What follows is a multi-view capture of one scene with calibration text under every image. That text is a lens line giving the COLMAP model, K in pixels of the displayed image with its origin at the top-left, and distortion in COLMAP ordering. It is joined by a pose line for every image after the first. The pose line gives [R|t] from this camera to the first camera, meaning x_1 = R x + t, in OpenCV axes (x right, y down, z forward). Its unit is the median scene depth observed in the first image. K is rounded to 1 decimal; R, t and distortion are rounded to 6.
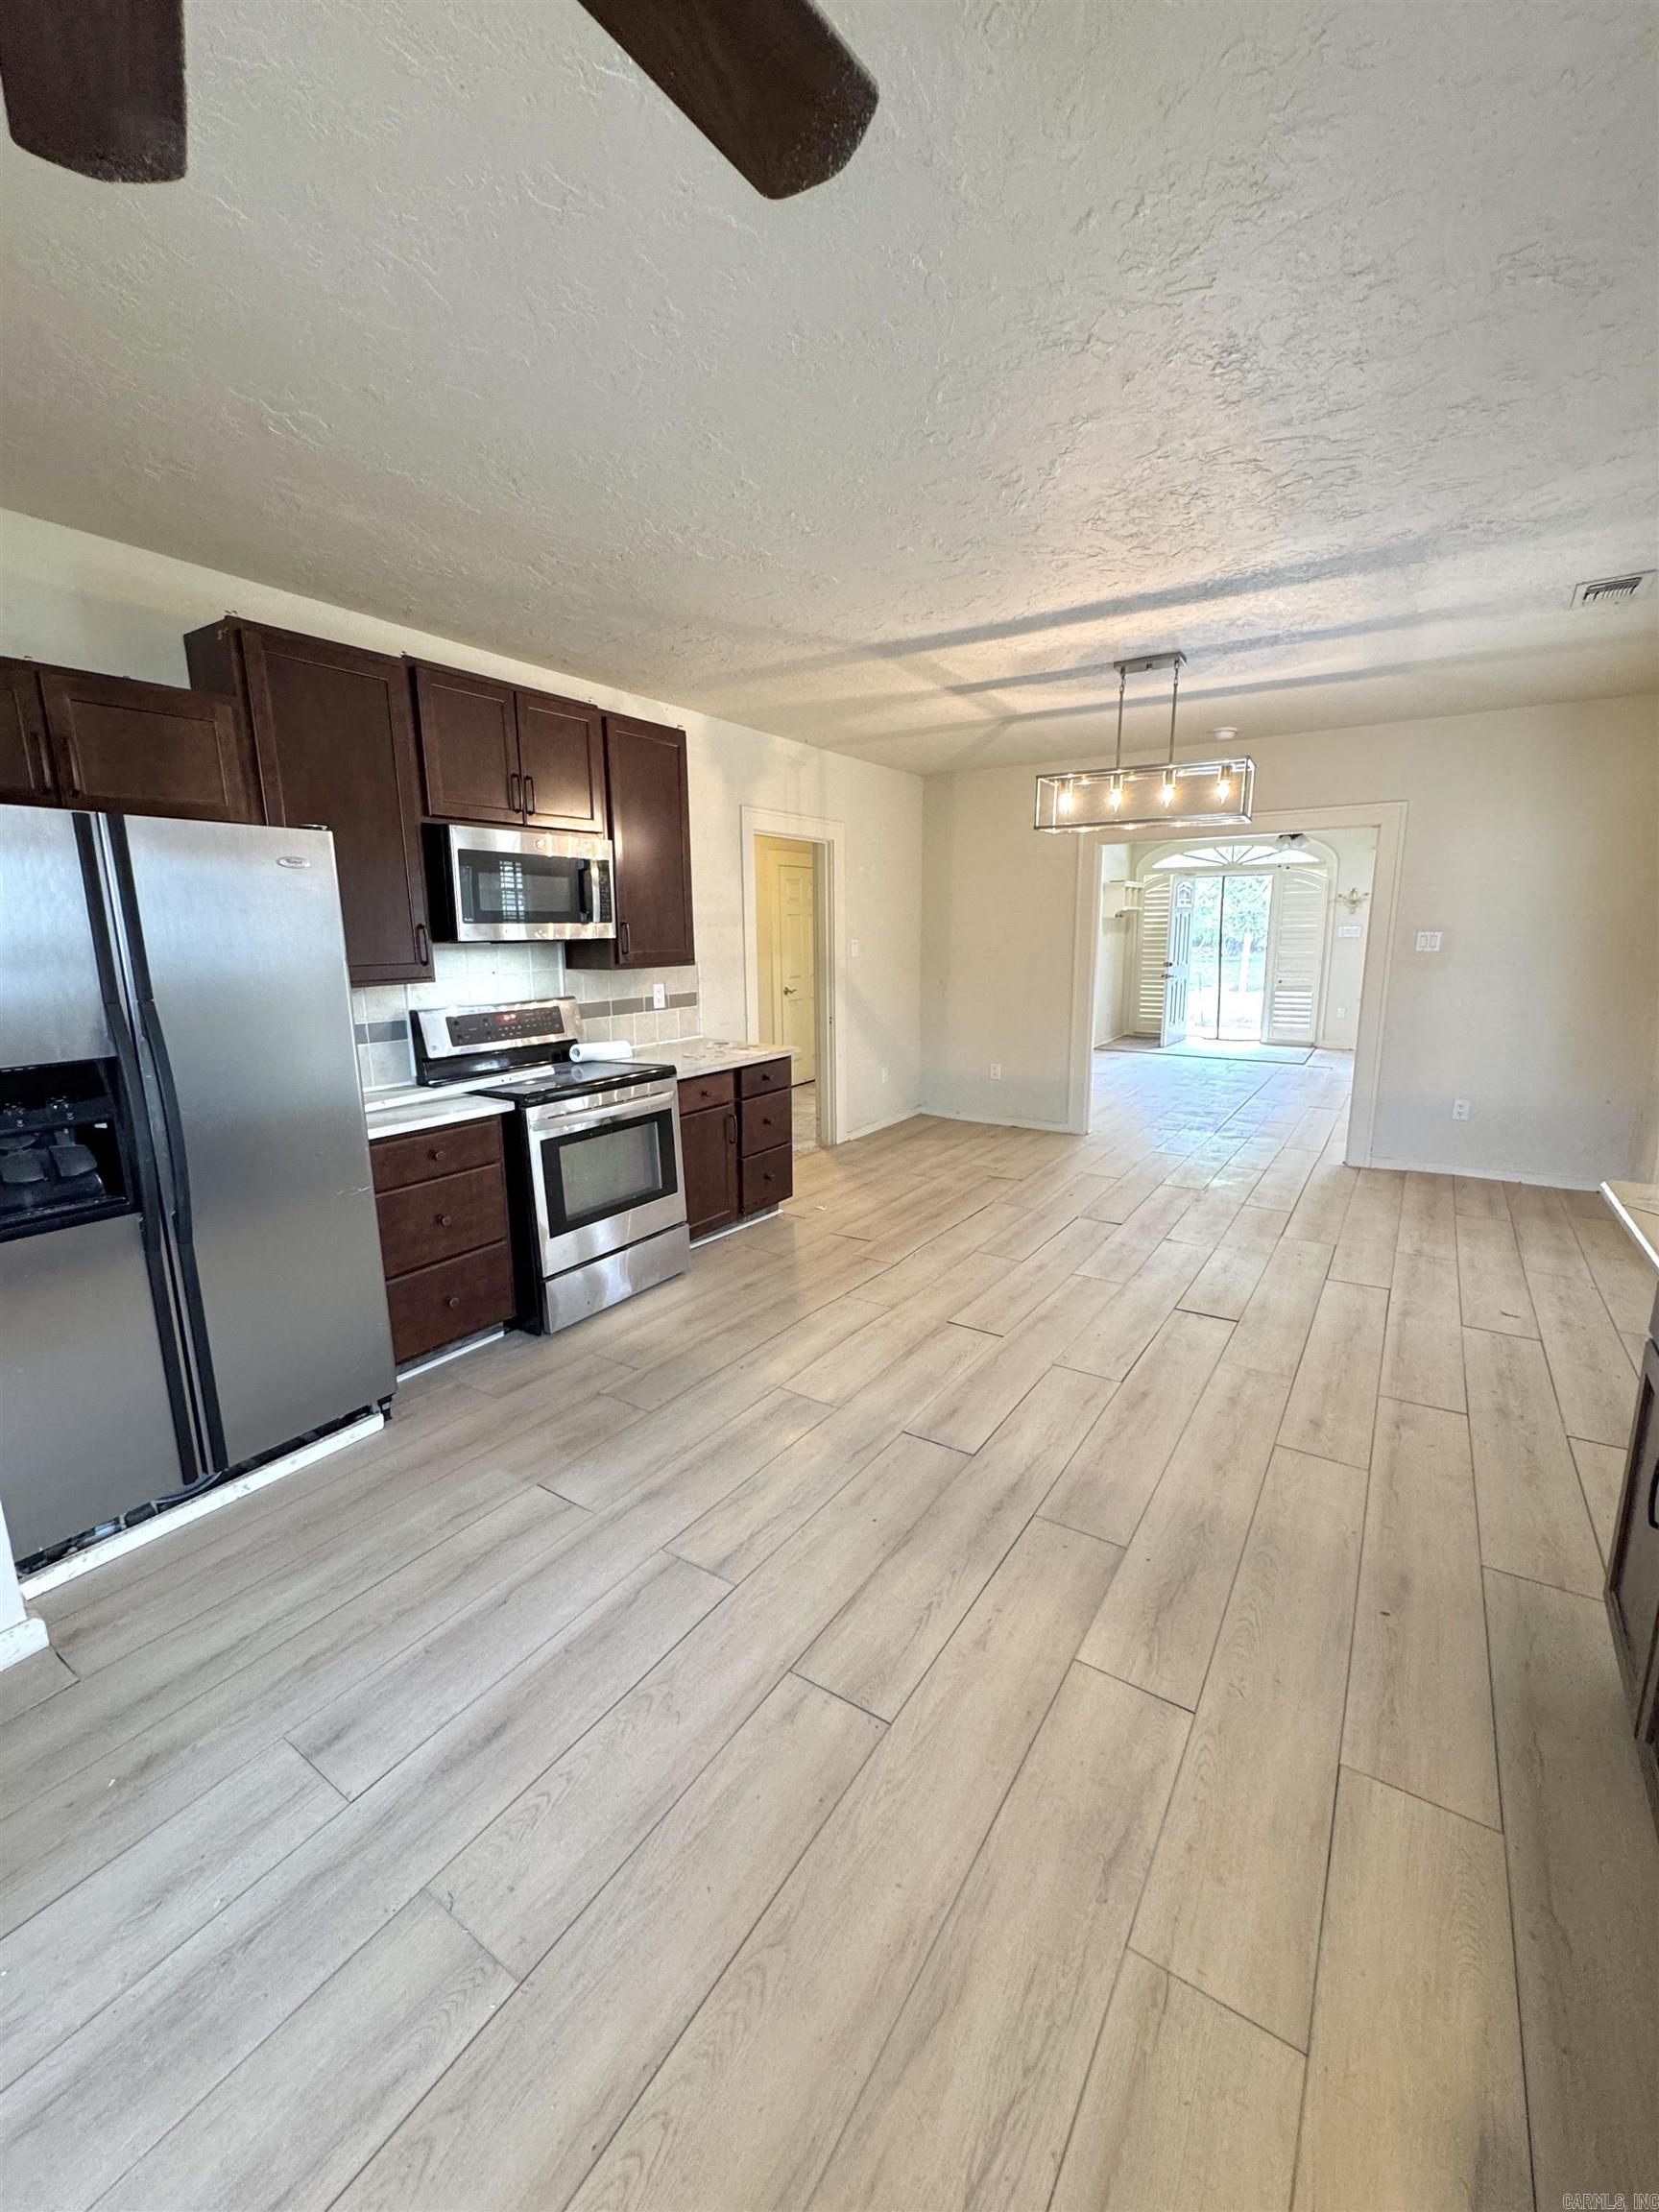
lens RADIAL K [[886.6, 0, 852.6], [0, 886.6, 1104.5], [0, 0, 1]] dist [-0.002656, 0.000157]
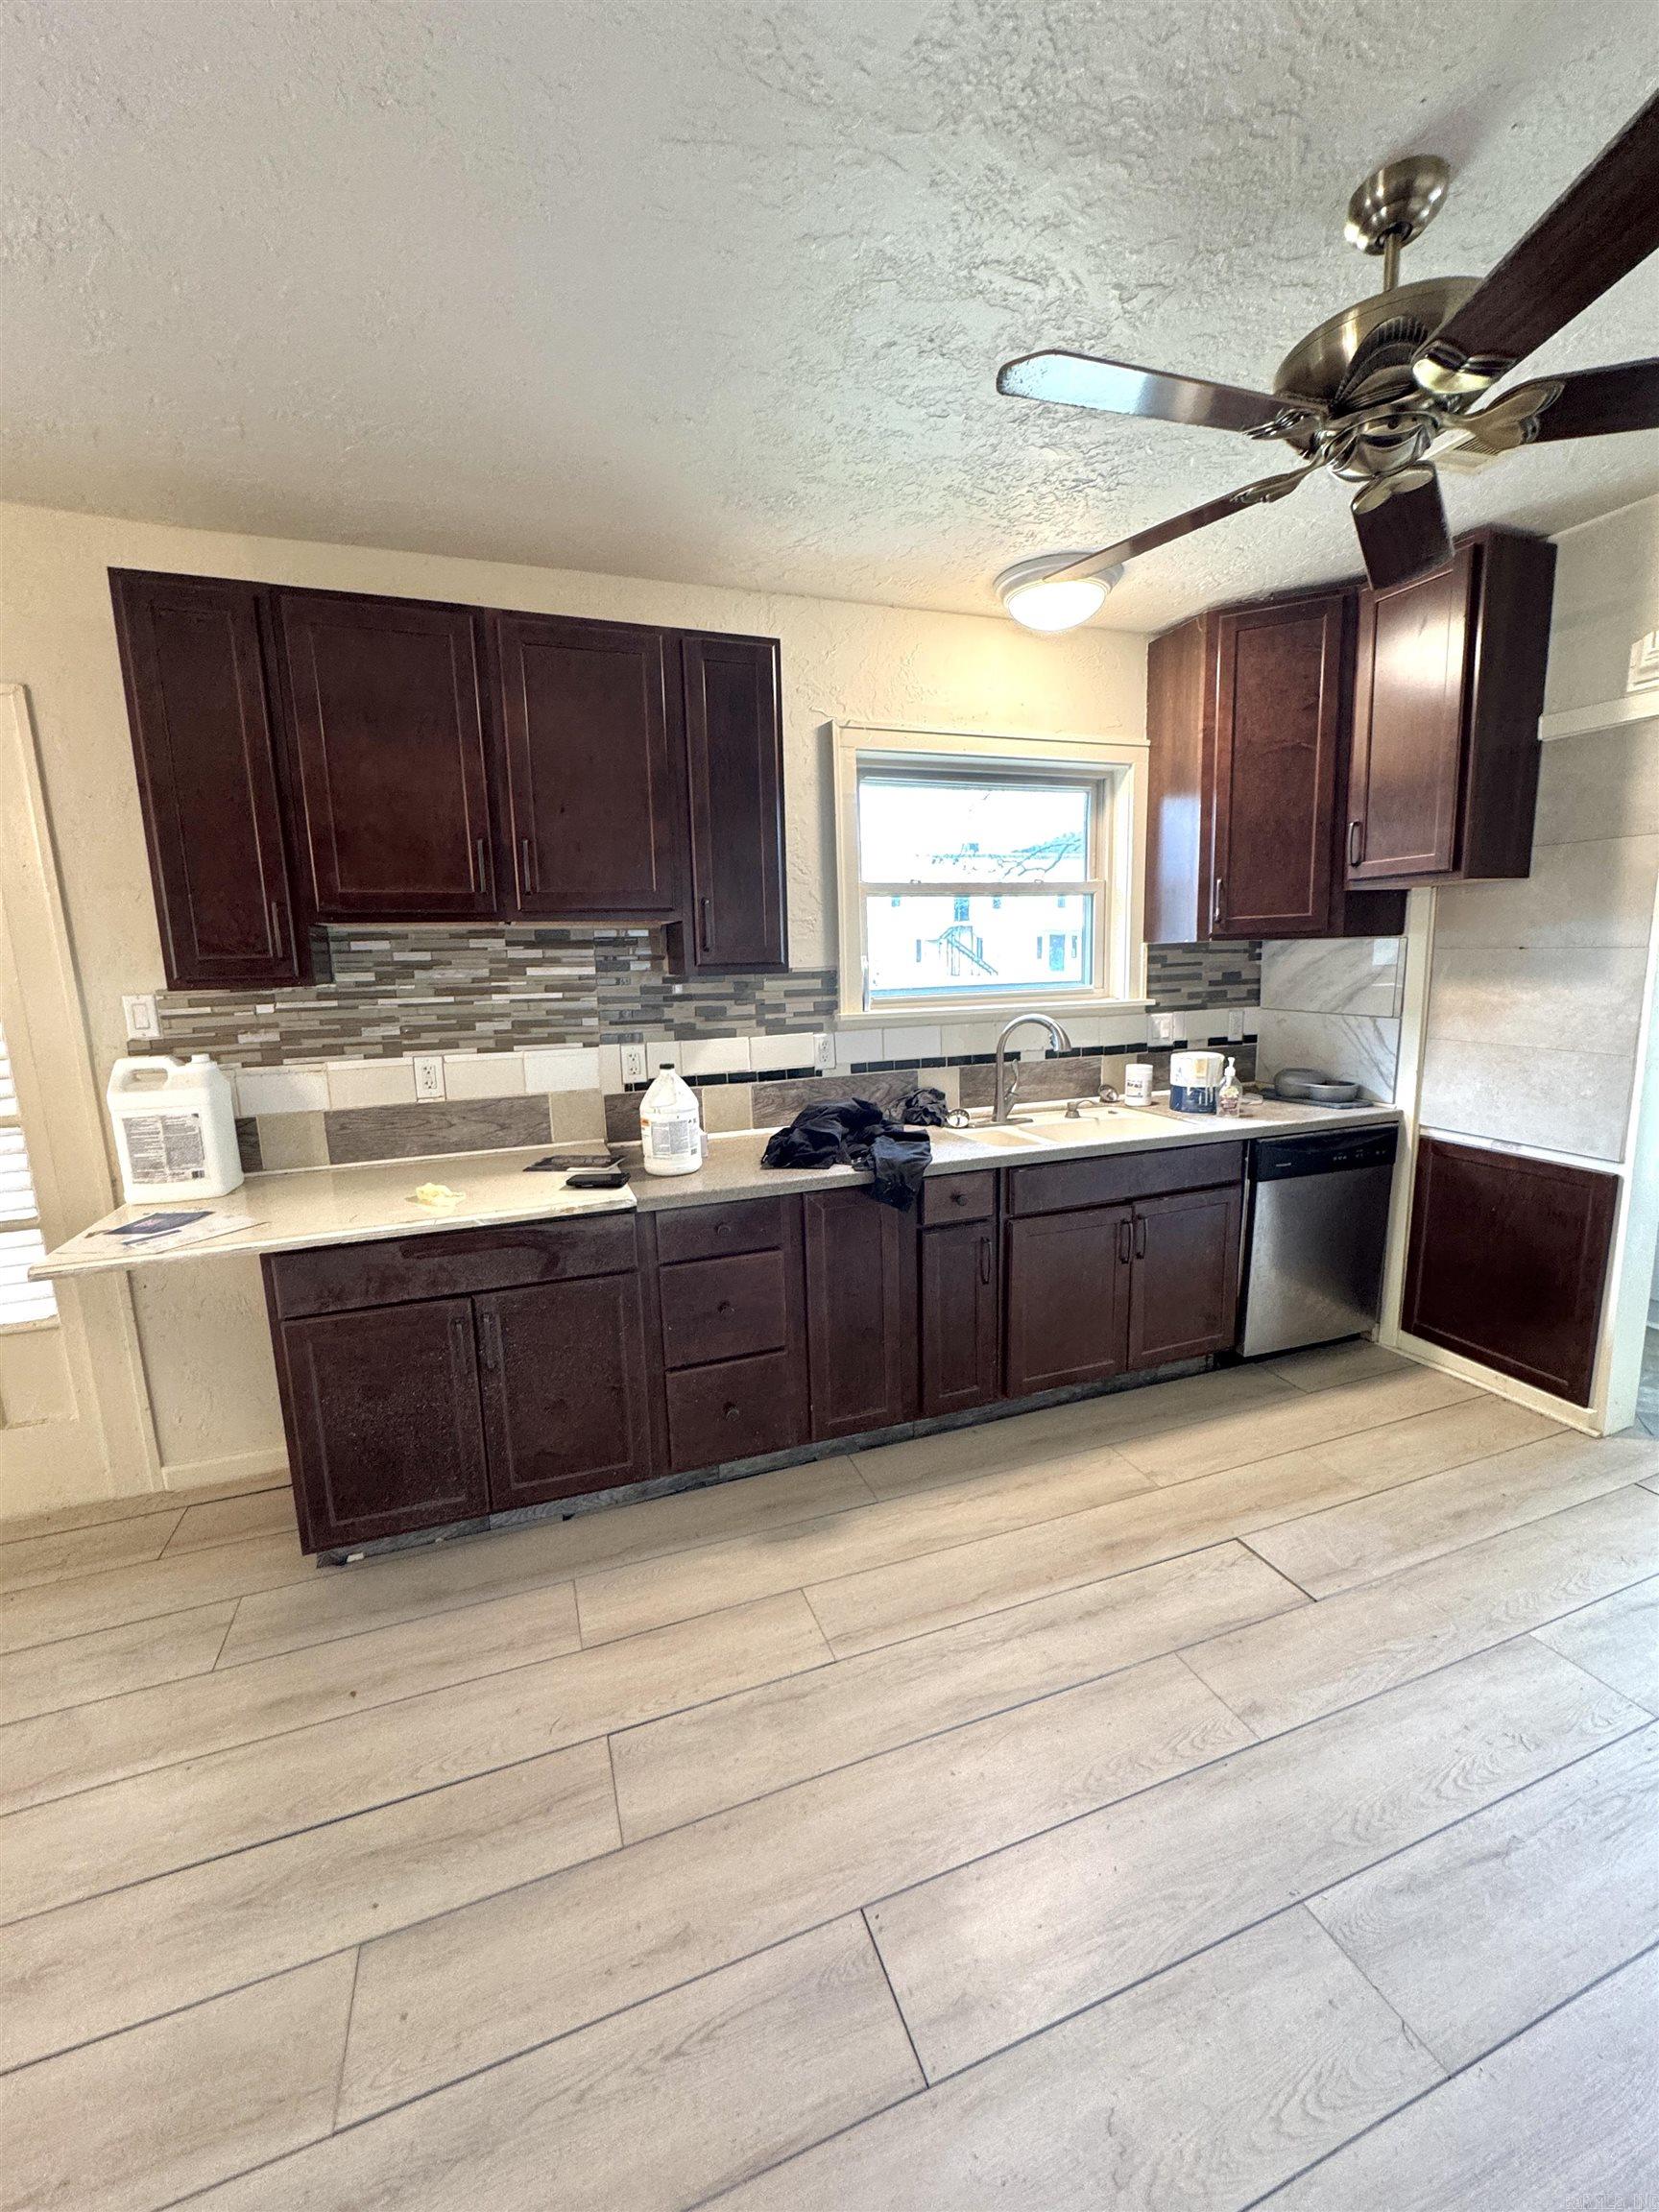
lens RADIAL K [[886.6, 0, 834.9], [0, 886.6, 1096.4], [0, 0, 1]] dist [-0.002656, 0.000157]
pose [[-0.794993, -0.067474, 0.602855, -0.159575], [0.150879, 0.940572, 0.304238, -0.112100], [-0.587556, 0.332825, -0.737567, 0.567278]]
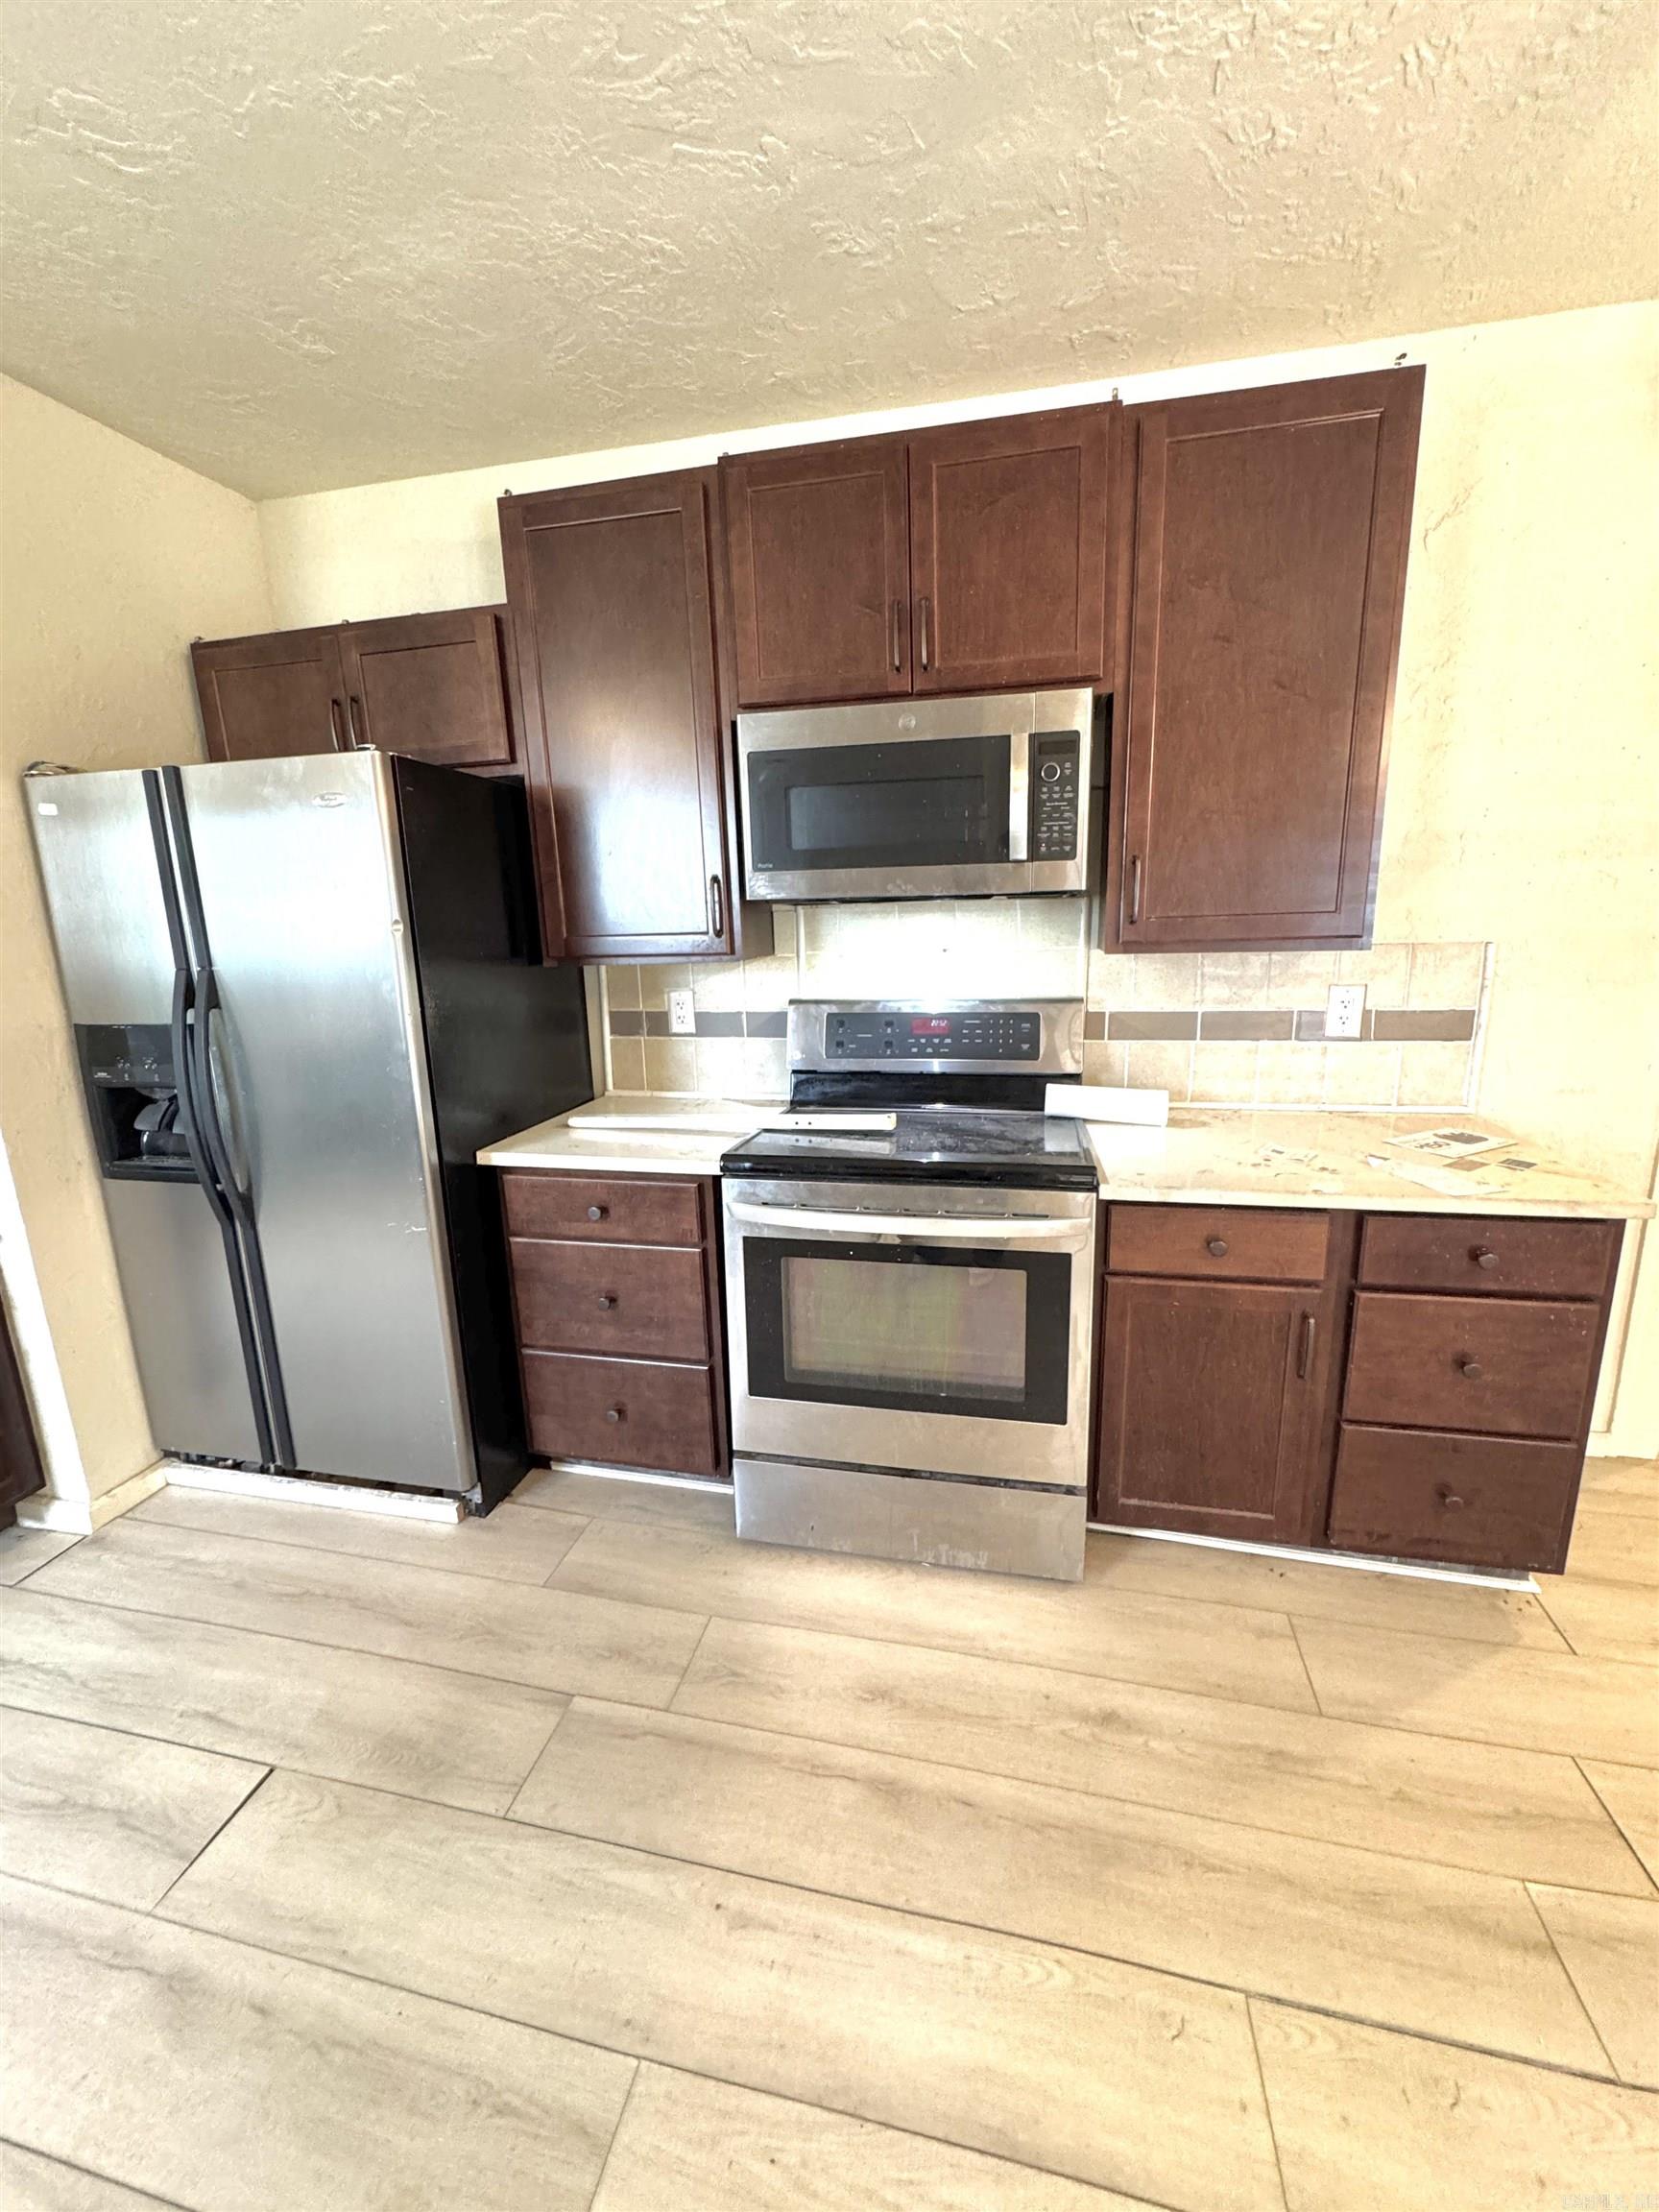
lens RADIAL K [[886.6, 0, 833.1], [0, 886.6, 1105.7], [0, 0, 1]] dist [-0.002656, 0.000157]
pose [[0.340797, 0.191741, -0.920377, 0.156569], [-0.165496, 0.975929, 0.142034, -0.108492], [0.925456, 0.103914, 0.364326, 0.651328]]
